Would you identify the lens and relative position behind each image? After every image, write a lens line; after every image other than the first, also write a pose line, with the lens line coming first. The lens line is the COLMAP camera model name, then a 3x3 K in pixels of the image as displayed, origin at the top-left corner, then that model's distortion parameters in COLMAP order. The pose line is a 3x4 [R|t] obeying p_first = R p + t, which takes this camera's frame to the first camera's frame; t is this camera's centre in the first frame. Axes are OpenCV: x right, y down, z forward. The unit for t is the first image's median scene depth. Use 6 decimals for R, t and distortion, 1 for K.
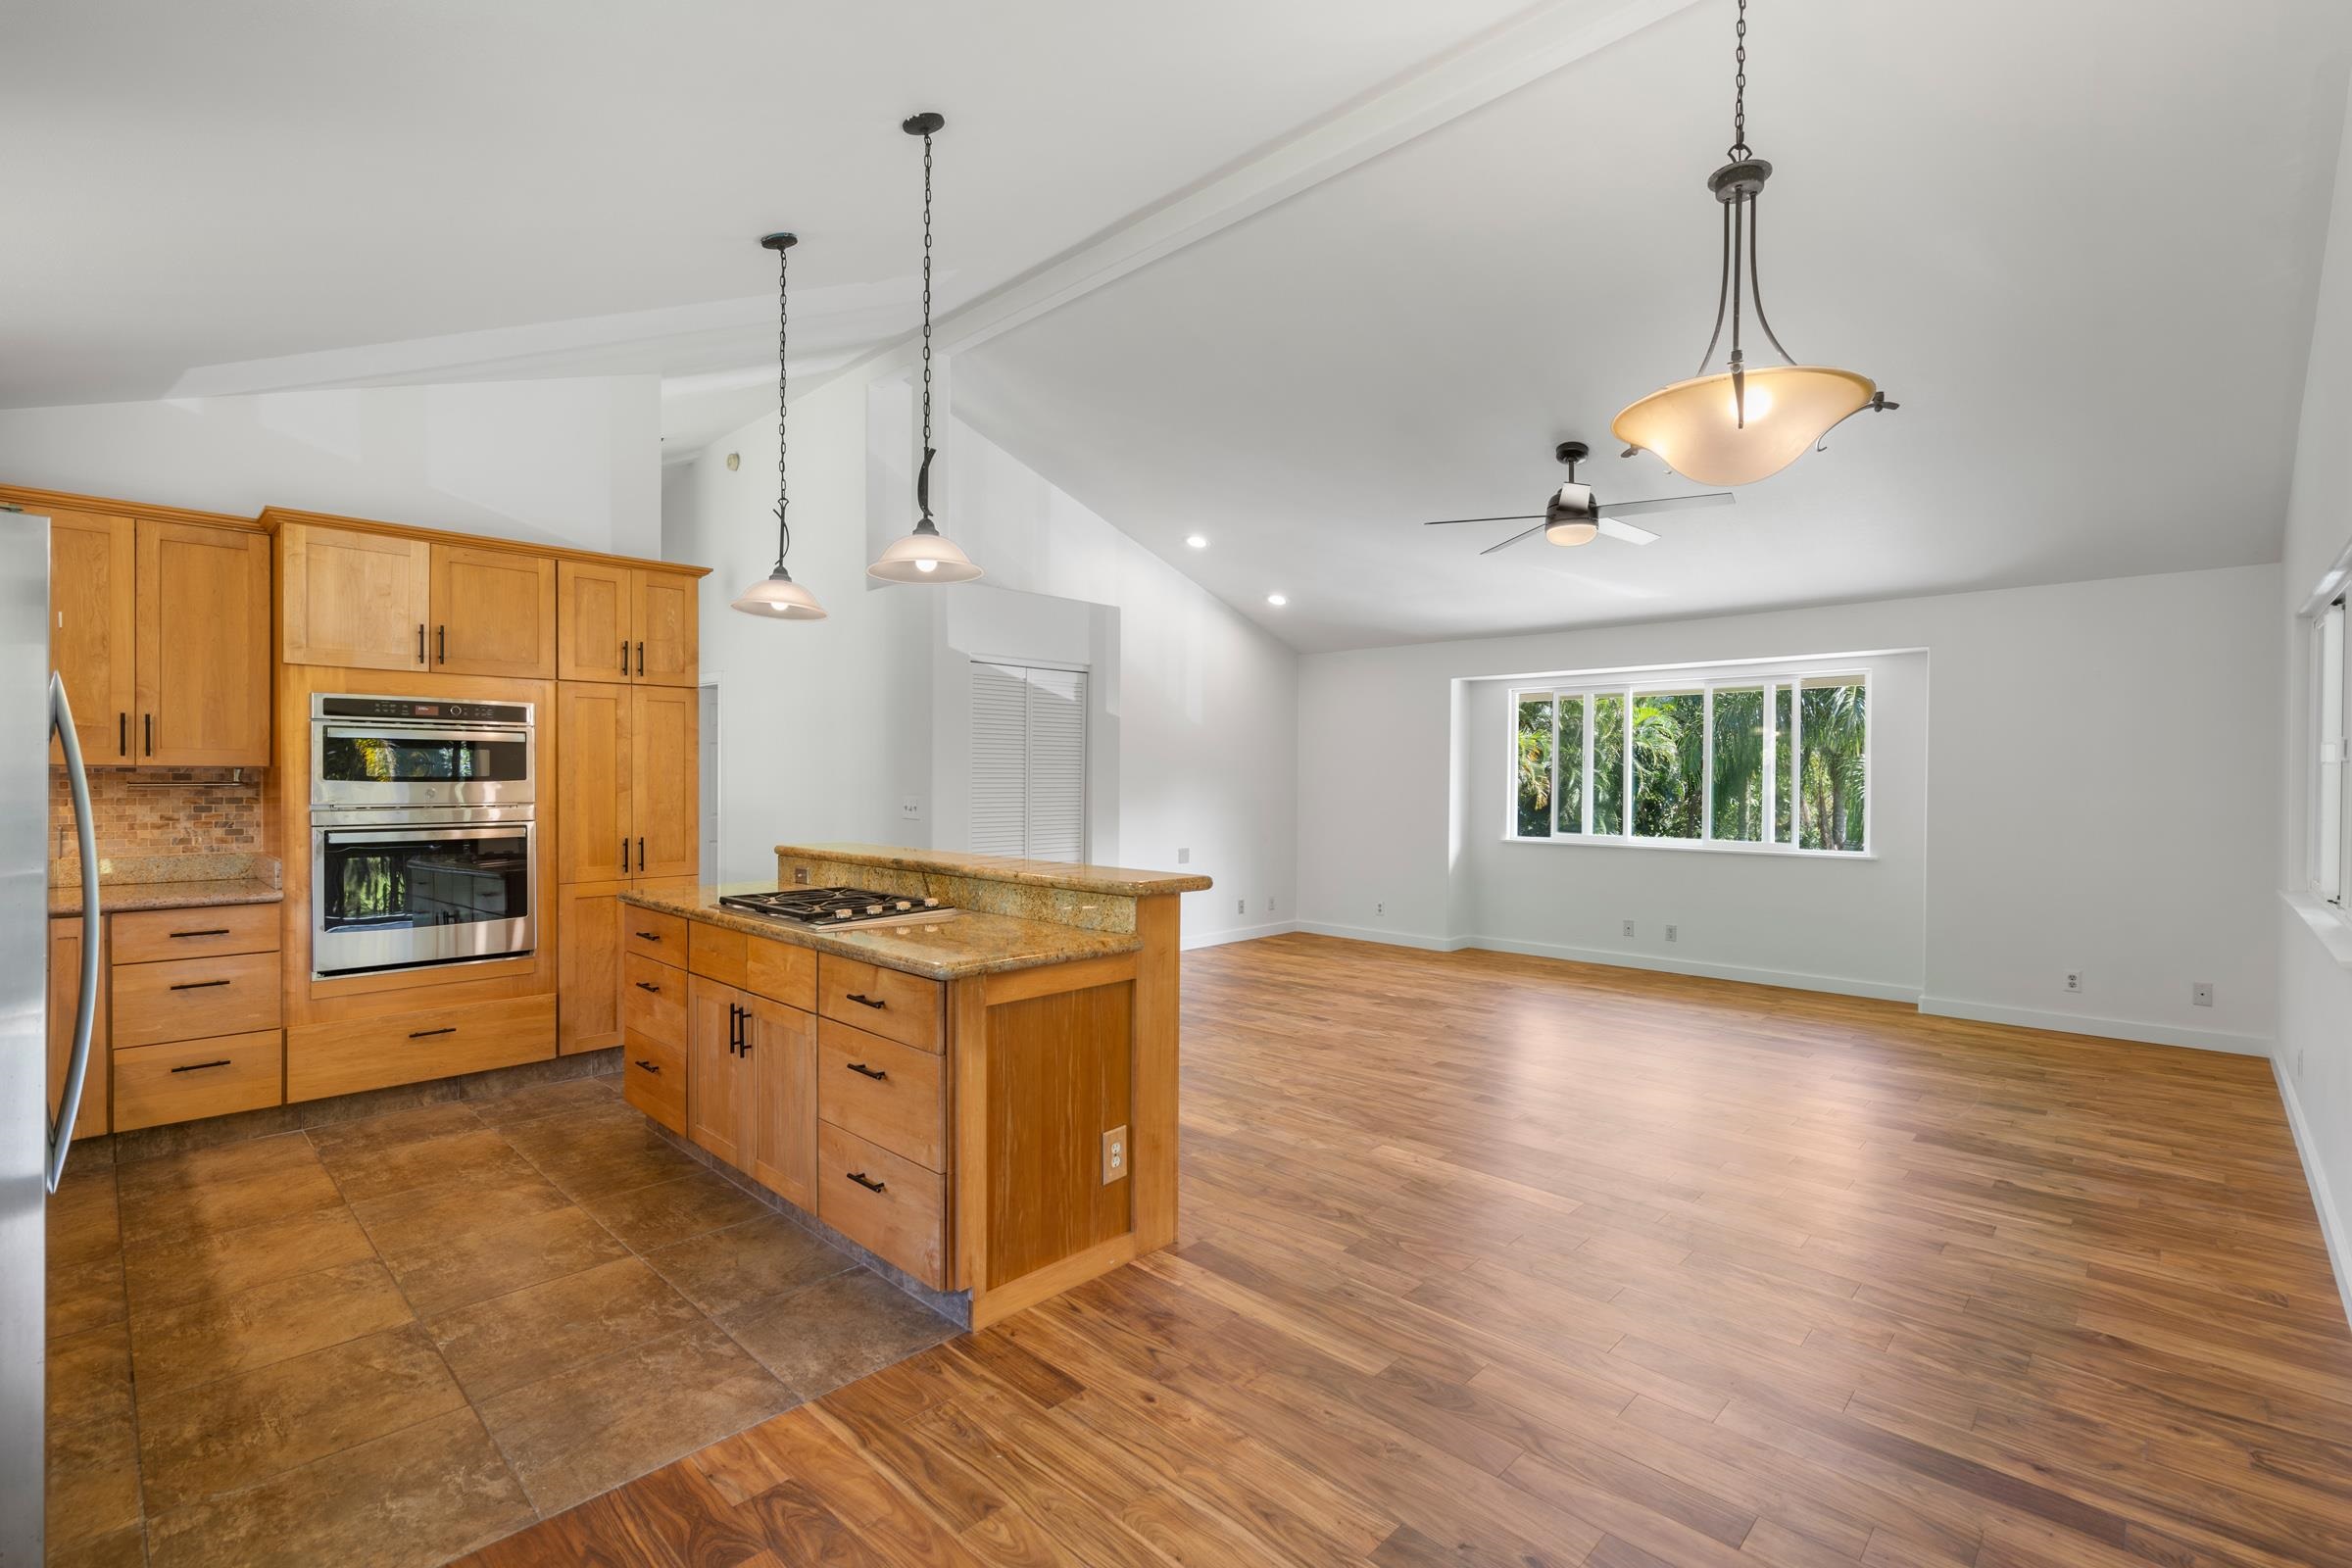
lens RADIAL K [[1046.9, 0, 1176.0], [0, 1046.9, 784.0], [0, 0, 1]] dist [-0.005130, -0.000294]
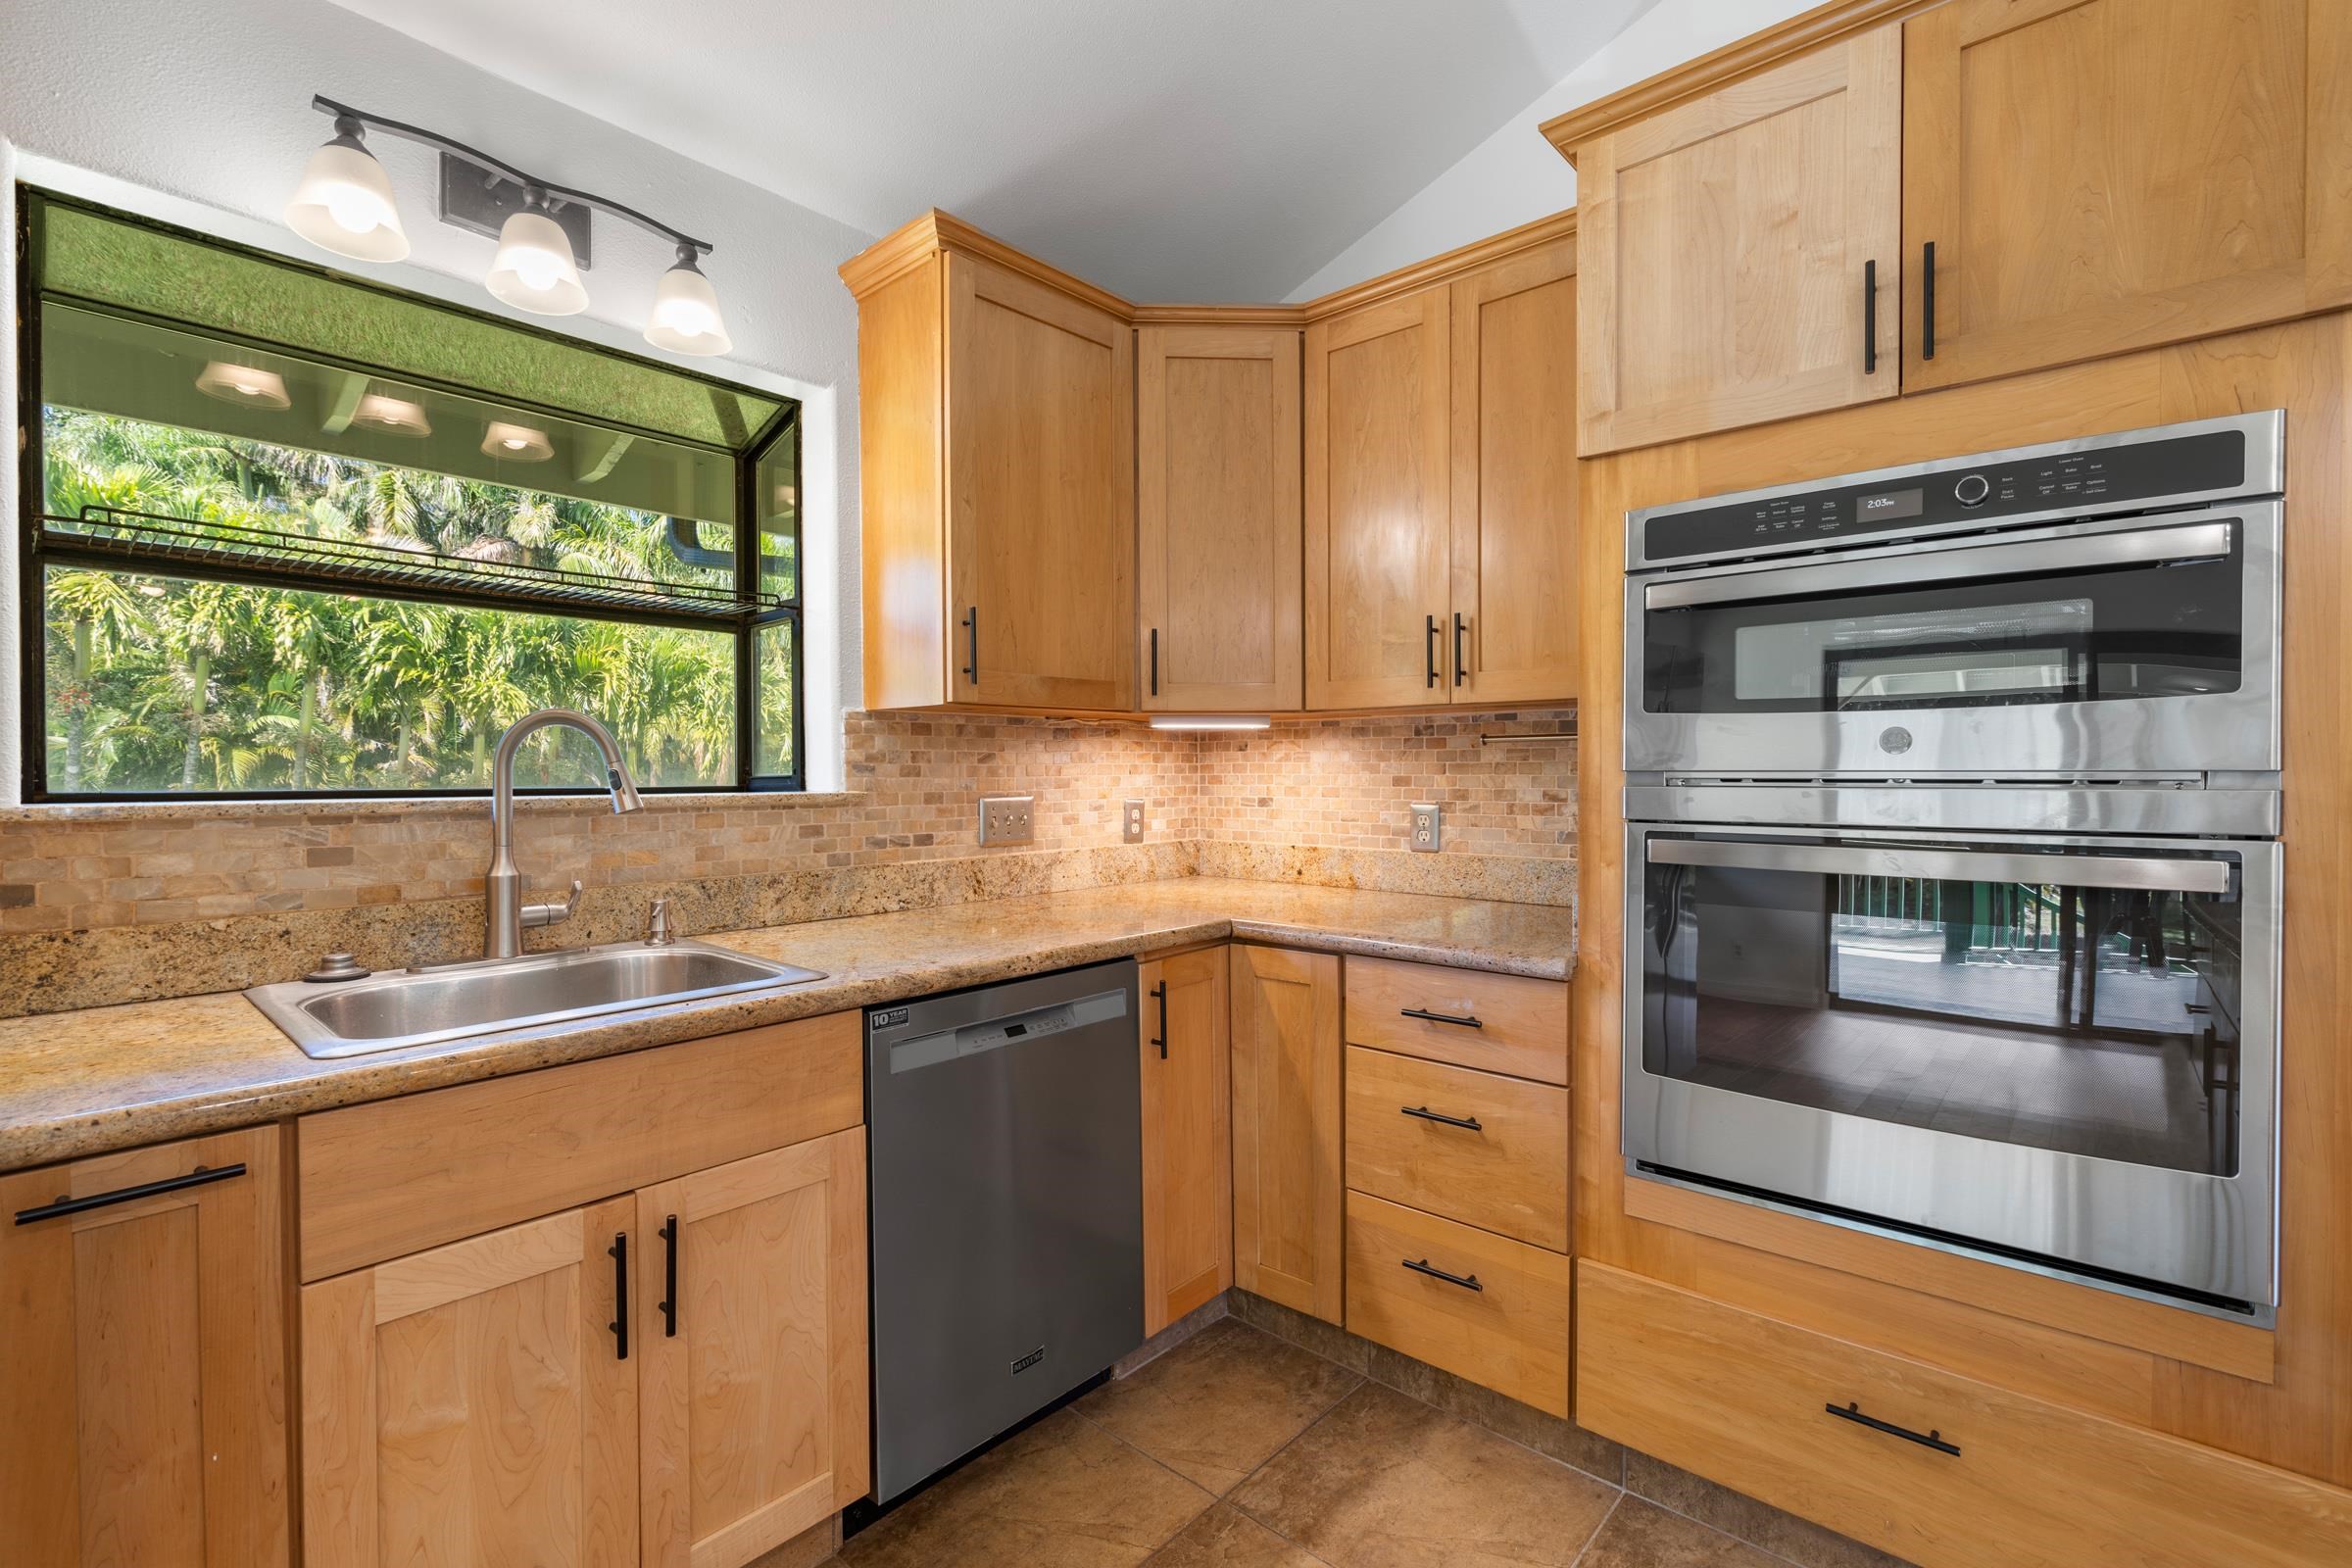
lens RADIAL K [[1046.9, 0, 1176.0], [0, 1046.9, 784.0], [0, 0, 1]] dist [-0.005130, -0.000294]
pose [[0.041279, 0.006050, -0.999129, -0.341951], [-0.005424, 0.999968, 0.005831, 0.020744], [0.999133, 0.005178, 0.041311, 0.679241]]
